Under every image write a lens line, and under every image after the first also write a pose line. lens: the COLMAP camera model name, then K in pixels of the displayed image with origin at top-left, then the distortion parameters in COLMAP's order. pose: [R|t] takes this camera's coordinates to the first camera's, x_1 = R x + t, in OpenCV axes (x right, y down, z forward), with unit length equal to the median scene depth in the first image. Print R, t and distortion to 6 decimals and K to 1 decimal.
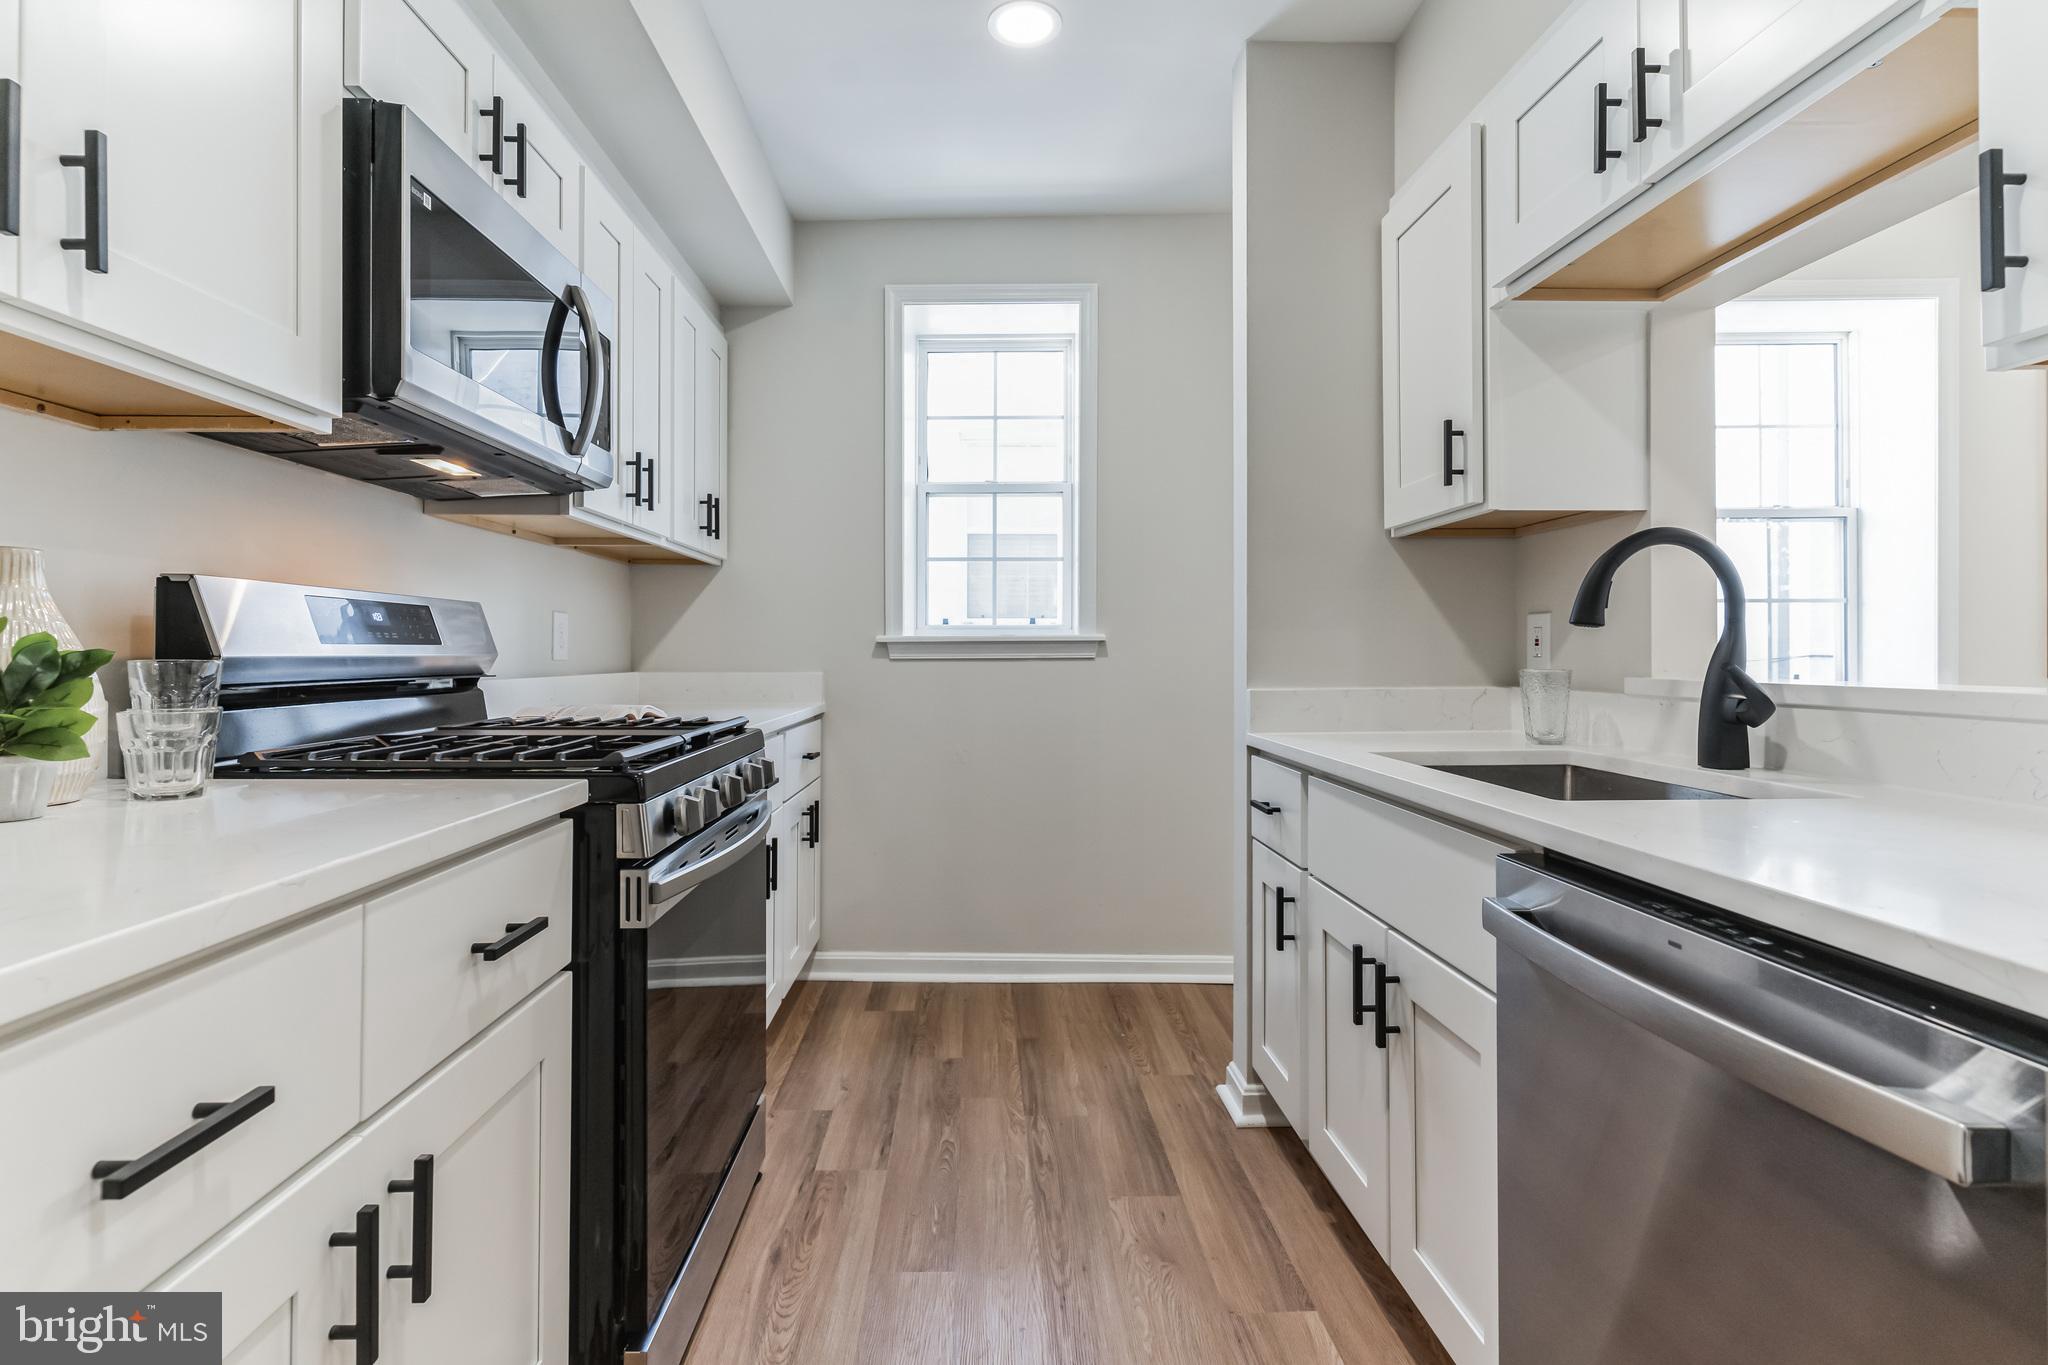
lens RADIAL K [[984.8, 0, 1021.3], [0, 984.8, 662.2], [0, 0, 1]] dist [-0.001729, -0.000337]
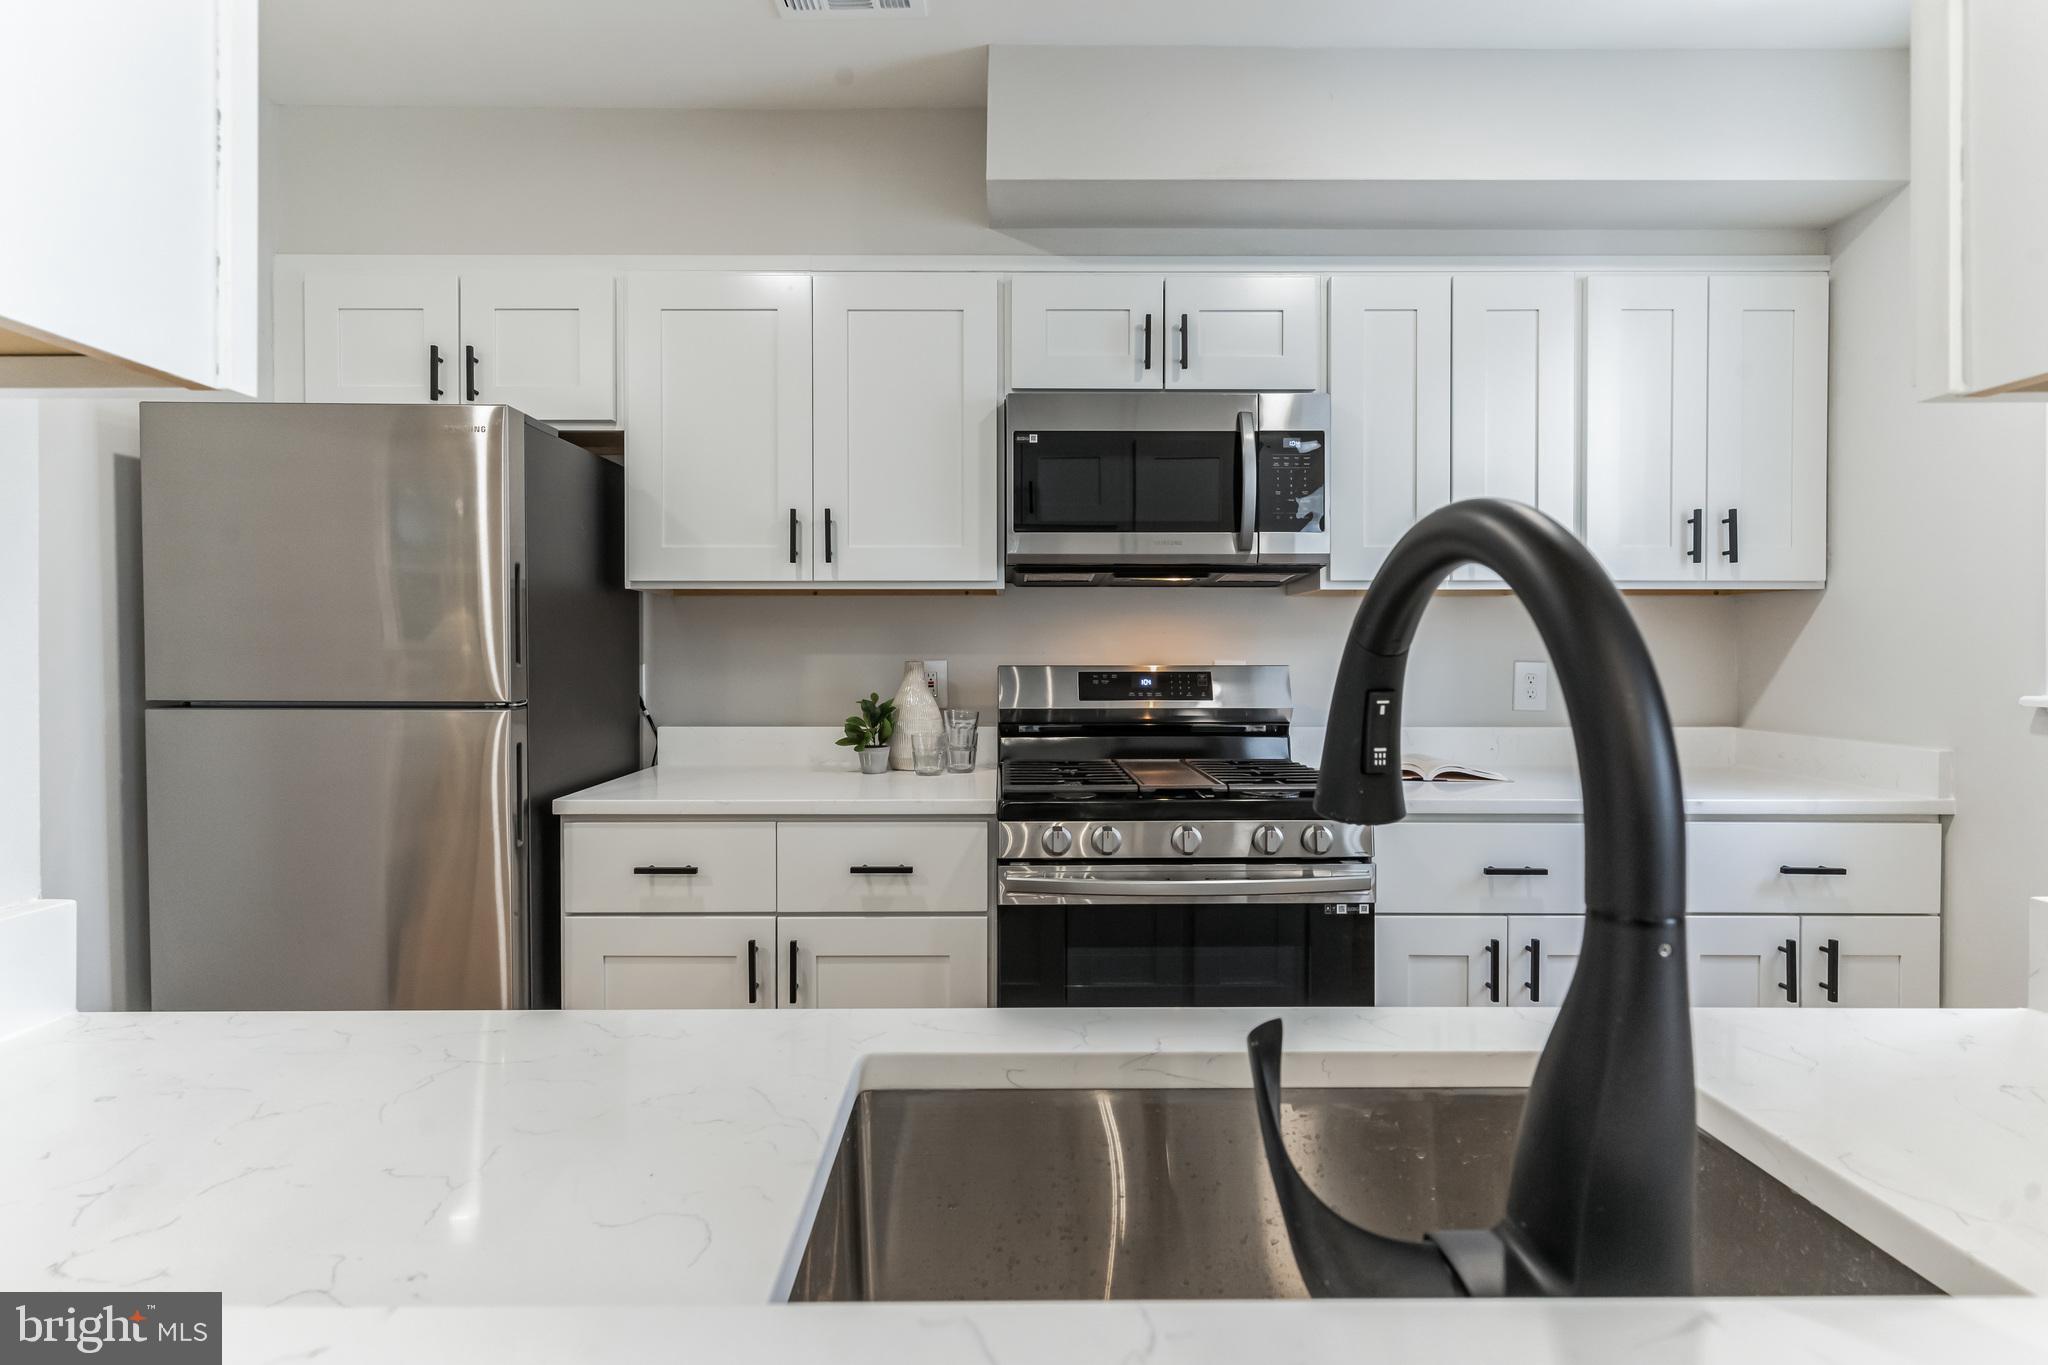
lens RADIAL K [[984.8, 0, 1021.3], [0, 984.8, 662.2], [0, 0, 1]] dist [-0.001729, -0.000337]
pose [[-0.038533, 0.004661, -0.999246, 0.441636], [-0.011947, 0.999915, 0.005125, -0.041519], [0.999186, 0.012136, -0.038474, 0.442986]]
